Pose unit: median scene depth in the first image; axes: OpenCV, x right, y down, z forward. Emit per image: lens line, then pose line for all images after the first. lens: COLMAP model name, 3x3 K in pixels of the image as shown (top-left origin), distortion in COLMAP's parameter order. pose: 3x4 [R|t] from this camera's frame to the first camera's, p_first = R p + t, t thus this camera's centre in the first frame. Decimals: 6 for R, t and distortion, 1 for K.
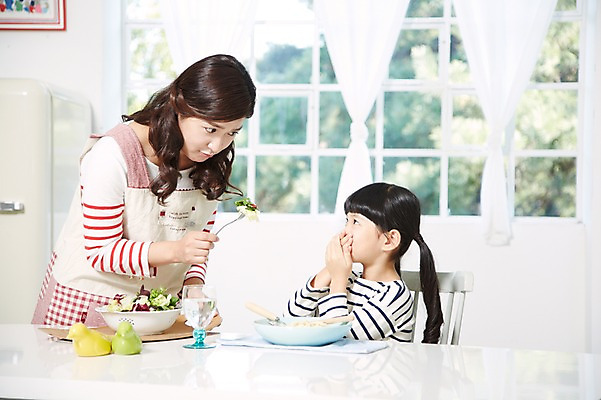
lens RADIAL K [[1664.6, 0, 300.5], [0, 1664.6, 200.0], [0, 0, 1]] dist [0.649483, -0.378896]
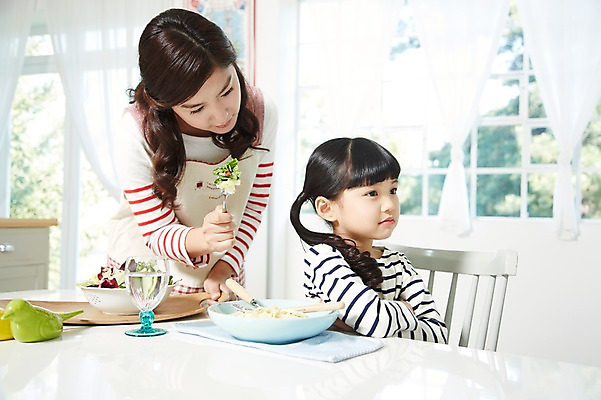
lens RADIAL K [[680.1, 0, 300.5], [0, 680.1, 200.0], [0, 0, 1]] dist [0.016101, 0.038053]
pose [[0.963152, -0.000585, -0.268957, 0.061767], [-0.013269, 0.998676, -0.049692, 0.024740], [0.268630, 0.051430, 0.961869, 0.446288]]
